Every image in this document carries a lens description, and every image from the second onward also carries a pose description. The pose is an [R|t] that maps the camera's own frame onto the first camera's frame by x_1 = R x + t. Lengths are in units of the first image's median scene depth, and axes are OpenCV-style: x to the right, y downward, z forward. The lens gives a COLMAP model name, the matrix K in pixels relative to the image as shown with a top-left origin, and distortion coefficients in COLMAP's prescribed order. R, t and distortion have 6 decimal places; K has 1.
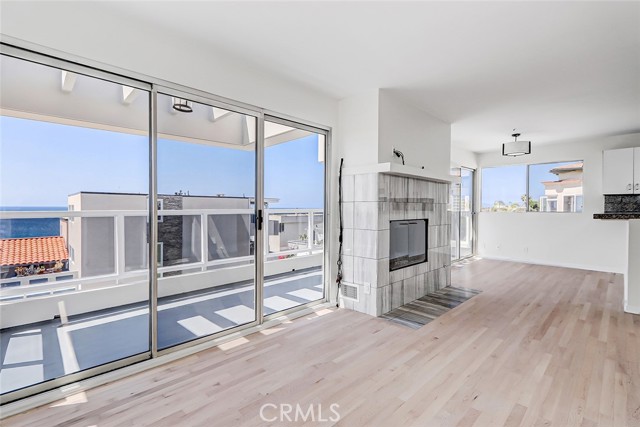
lens RADIAL K [[294.3, 0, 319.4], [0, 294.3, 214.8], [0, 0, 1]] dist [-0.000843, -0.000098]
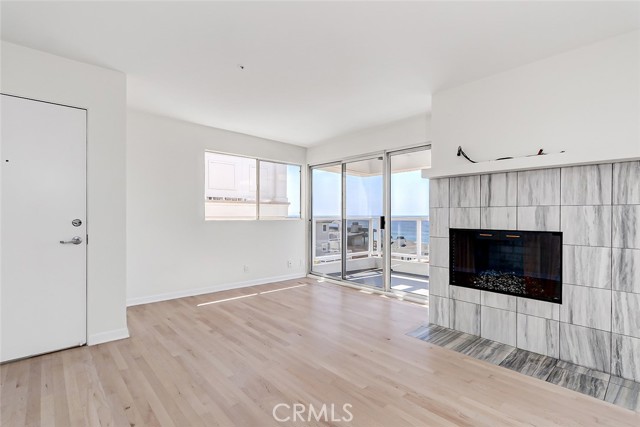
lens RADIAL K [[301.8, 0, 322.3], [0, 301.8, 213.4], [0, 0, 1]] dist [0.004271, 0.000075]
pose [[-0.024073, -0.002136, -0.999708, 0.811425], [-0.019348, 0.999811, -0.001670, -0.011927], [0.999523, 0.019302, -0.024110, 0.431325]]
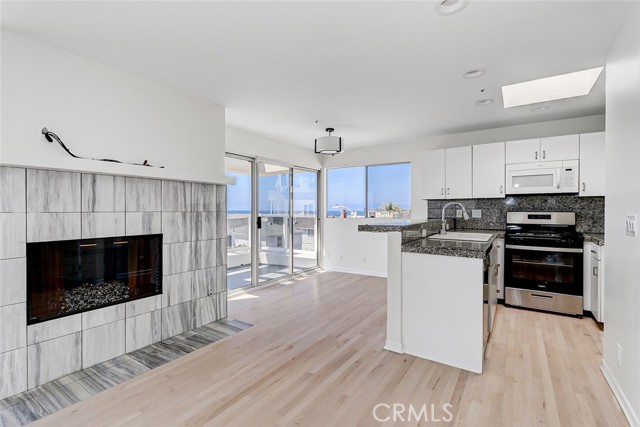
lens RADIAL K [[301.8, 0, 322.3], [0, 301.8, 213.4], [0, 0, 1]] dist [0.004271, 0.000075]
pose [[0.976006, -0.007731, 0.217605, 0.483845], [0.010232, 0.999894, -0.010373, -0.020517], [-0.217502, 0.012350, 0.975982, 0.161940]]
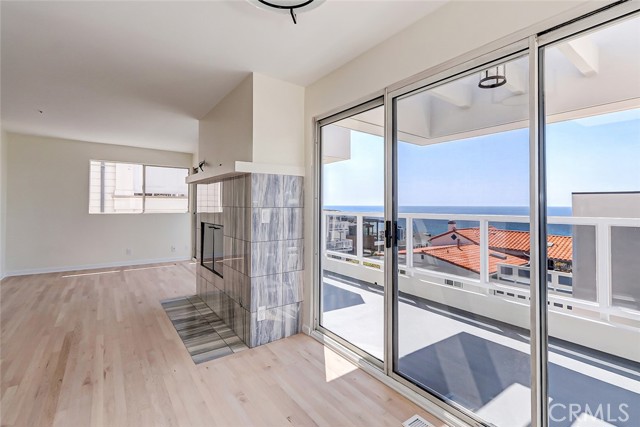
lens RADIAL K [[295.2, 0, 317.6], [0, 295.2, 201.9], [0, 0, 1]] dist [0.004019, 0.000676]
pose [[-0.136826, -0.017883, -0.990434, 0.931460], [-0.028862, 0.999485, -0.014059, -0.039344], [0.990175, 0.026662, -0.137272, 1.113614]]
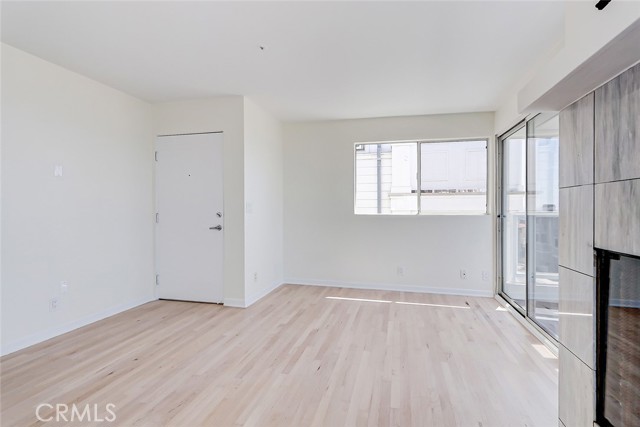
lens RADIAL K [[289.2, 0, 340.2], [0, 289.2, 212.5], [0, 0, 1]] dist [0.002443, 0.000044]
pose [[-0.824023, 0.006252, -0.566522, 0.419702], [-0.013077, 0.999463, 0.030050, -0.015598], [0.566405, 0.032171, -0.823499, 0.747466]]
